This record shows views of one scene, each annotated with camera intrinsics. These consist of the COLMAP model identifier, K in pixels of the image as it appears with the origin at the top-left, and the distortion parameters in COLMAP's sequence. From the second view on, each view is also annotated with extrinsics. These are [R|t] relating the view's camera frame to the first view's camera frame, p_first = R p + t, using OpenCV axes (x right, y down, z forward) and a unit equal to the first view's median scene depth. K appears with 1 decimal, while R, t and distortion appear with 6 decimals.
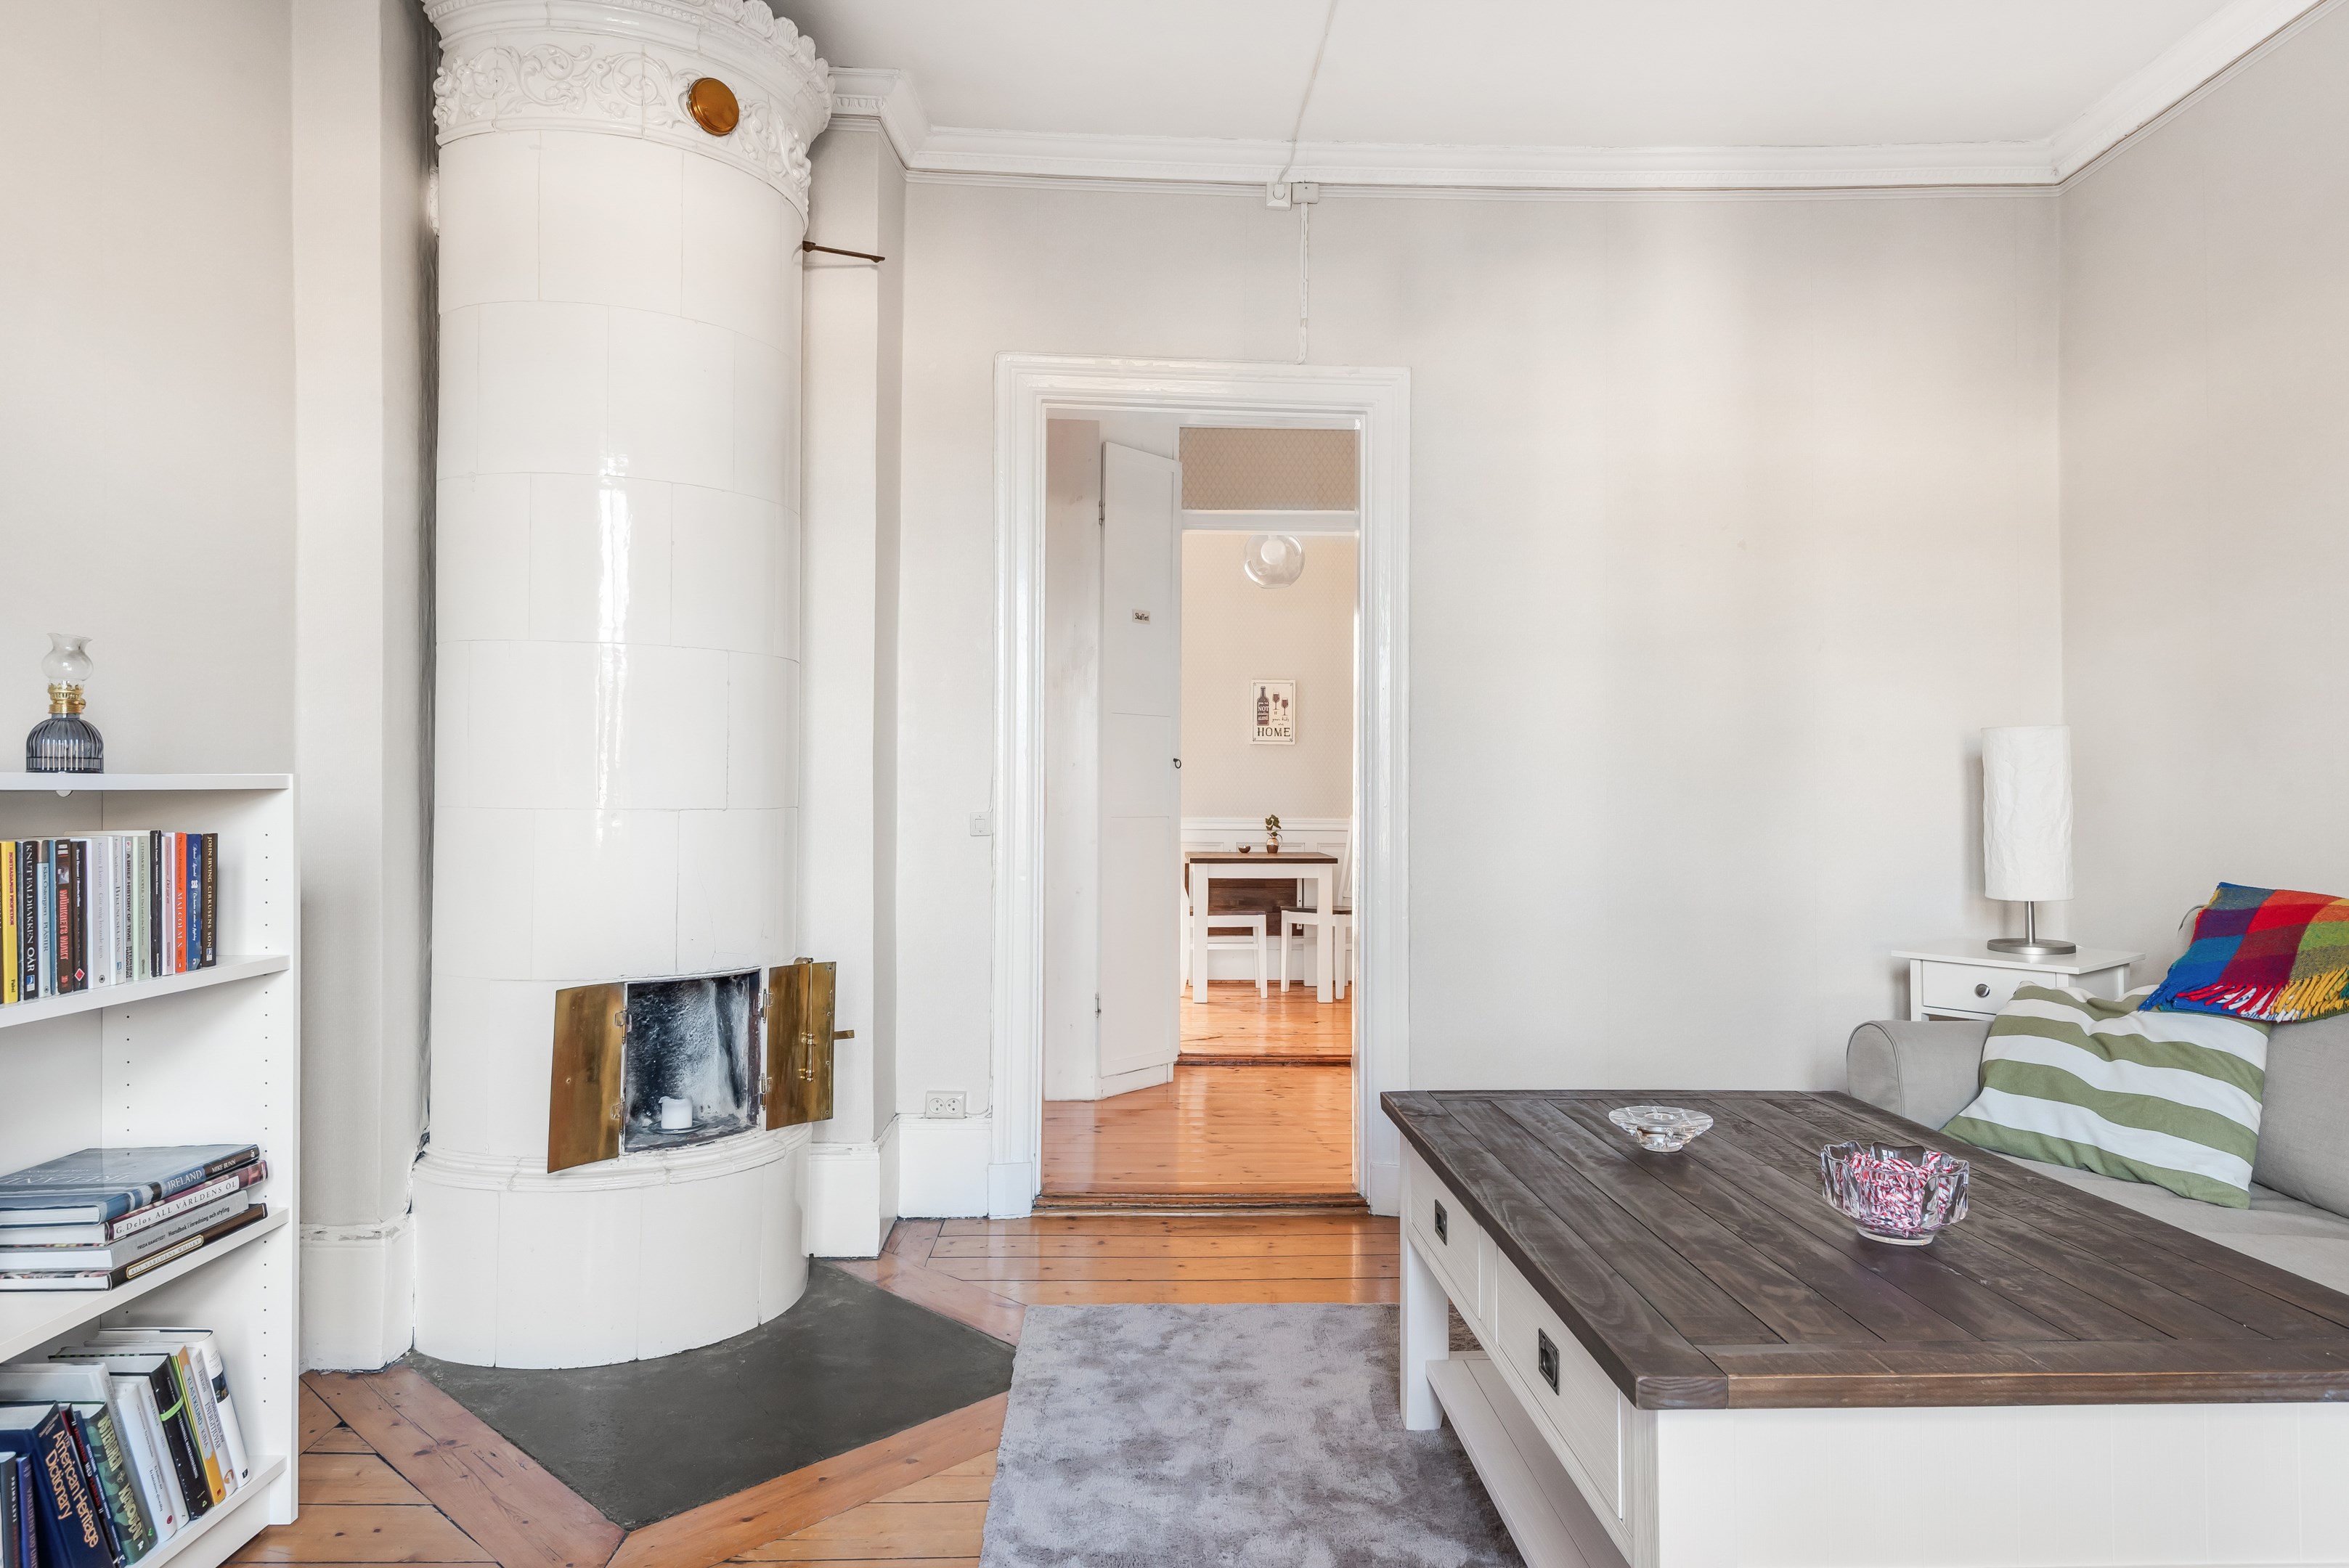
lens RADIAL K [[1478.2, 0, 1214.3], [0, 1478.2, 773.4], [0, 0, 1]] dist [0.035189, -0.015474]
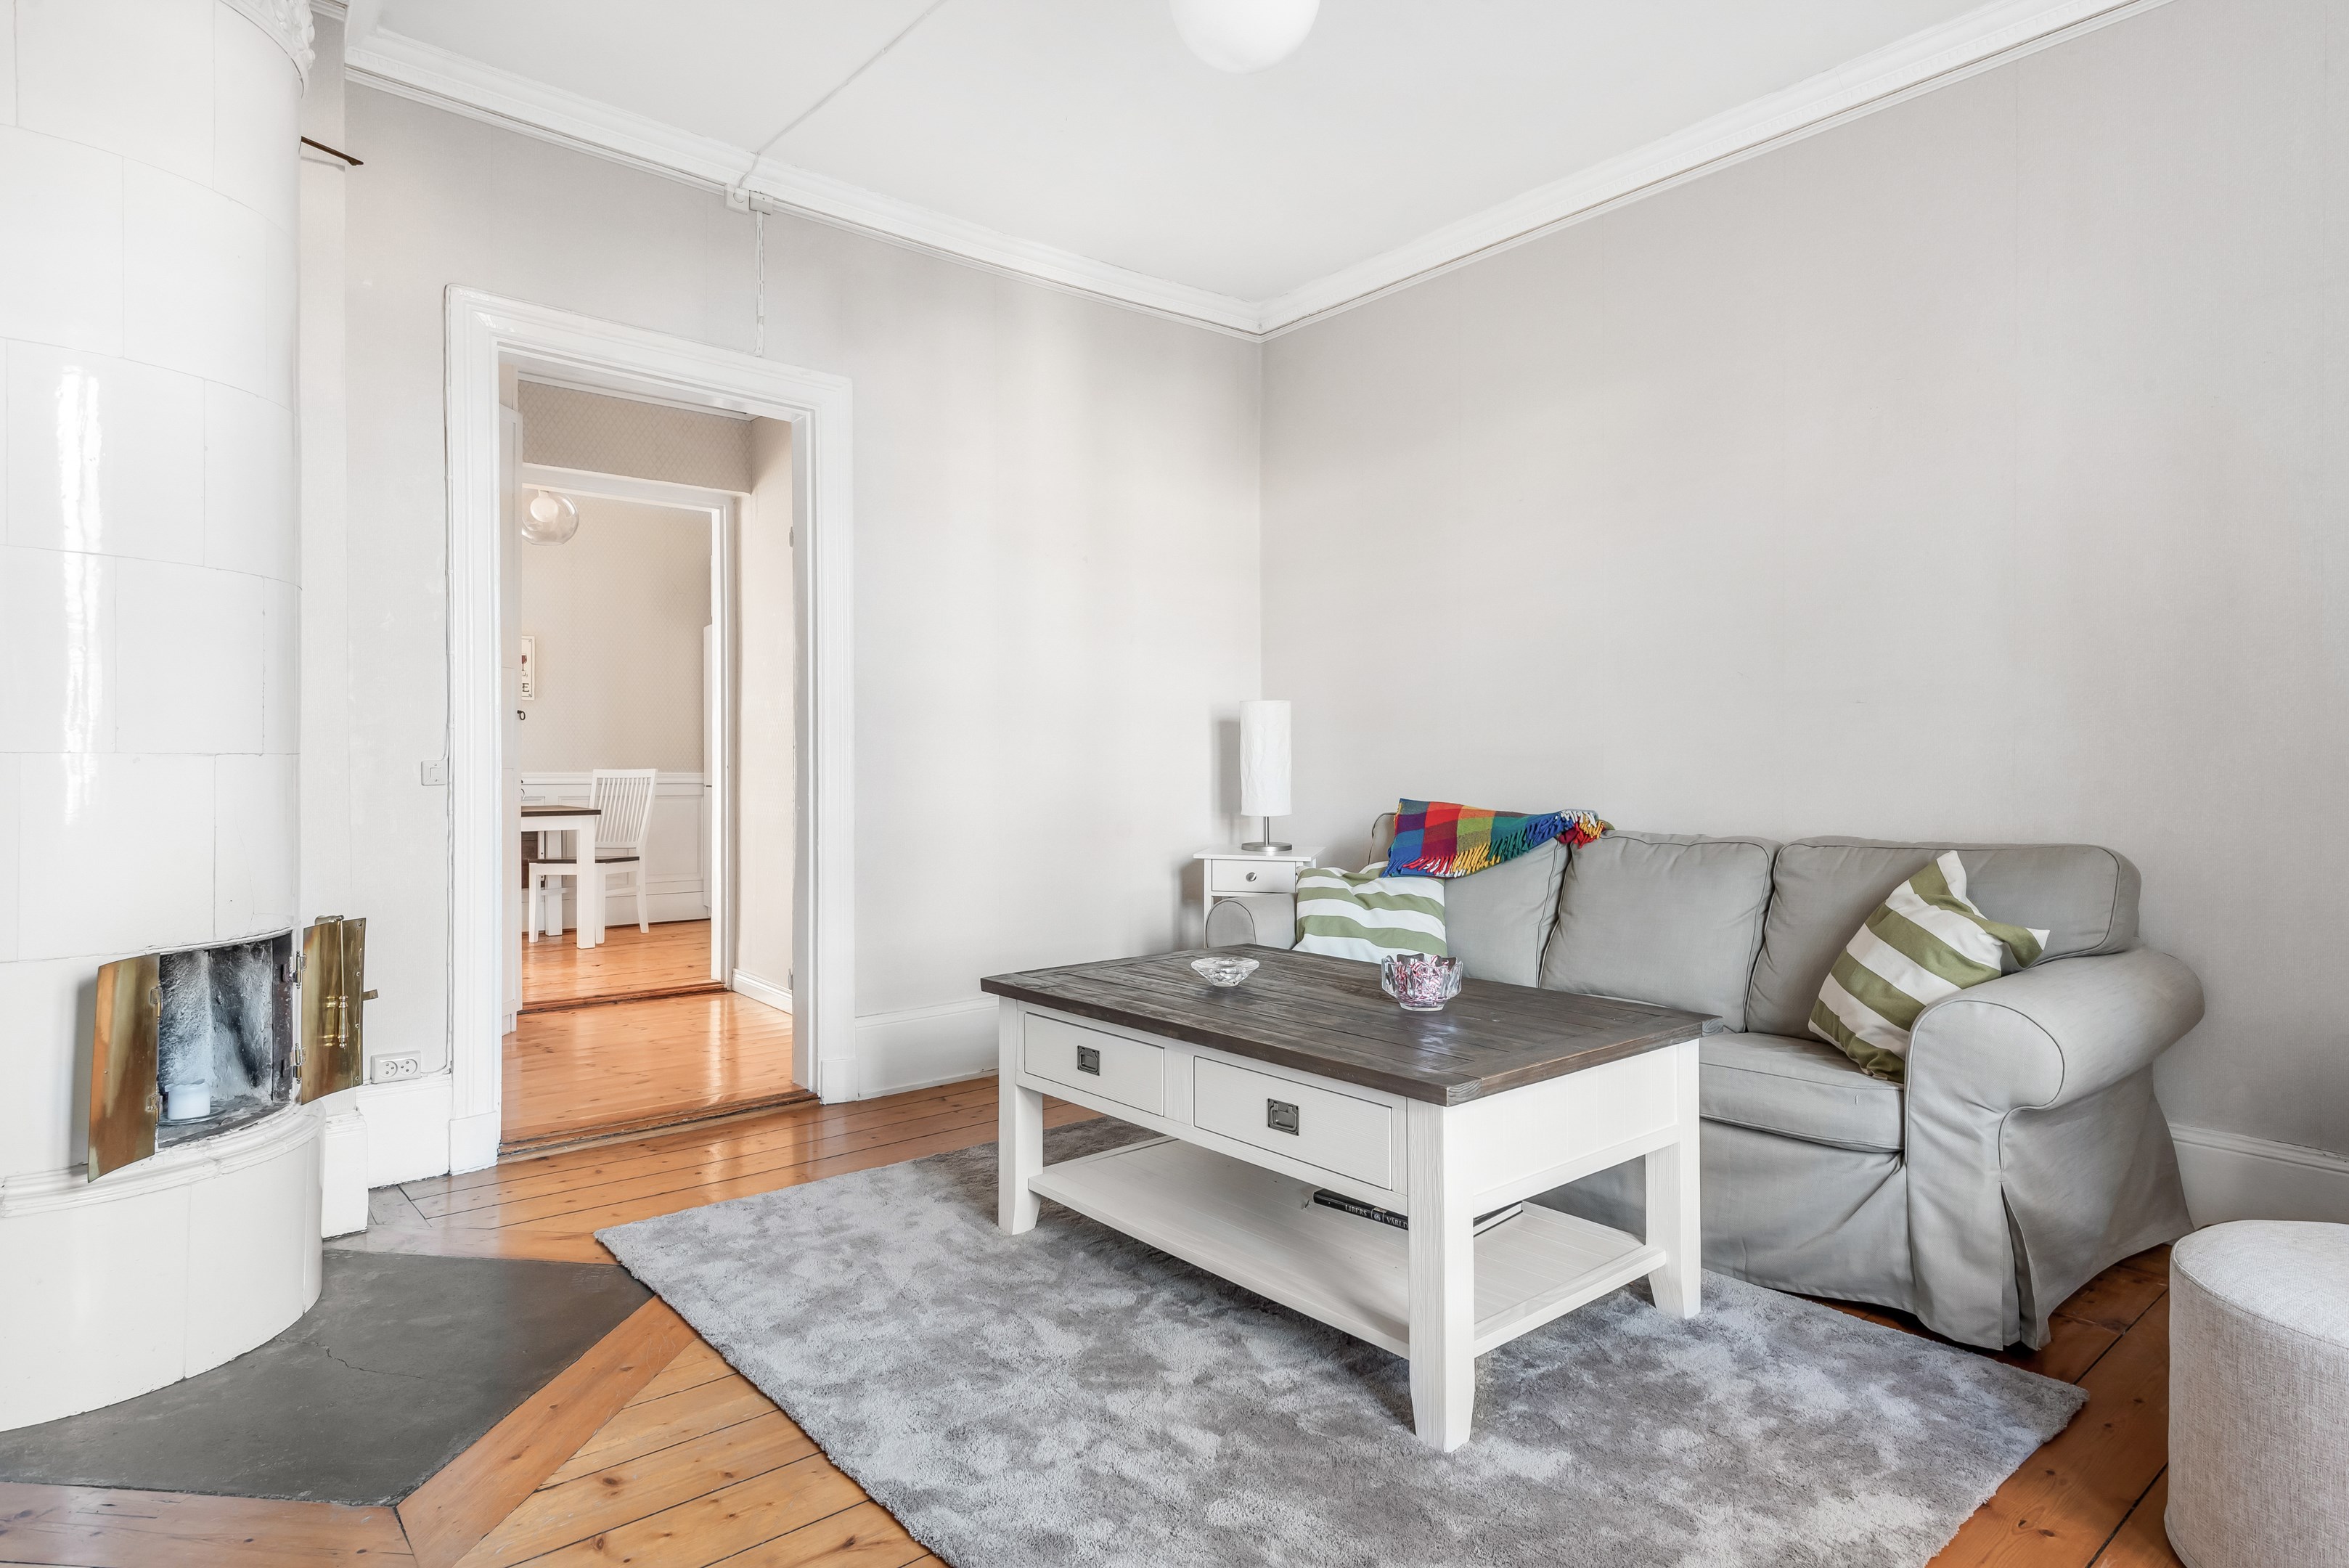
lens RADIAL K [[1273.8, 0, 1232.4], [0, 1273.8, 769.7], [0, 0, 1]] dist [0.029551, -0.007423]
pose [[0.782341, -0.008424, 0.622794, -0.343922], [-0.007920, 0.999693, 0.023471, 0.010385], [-0.622800, -0.023295, 0.782034, 0.023809]]
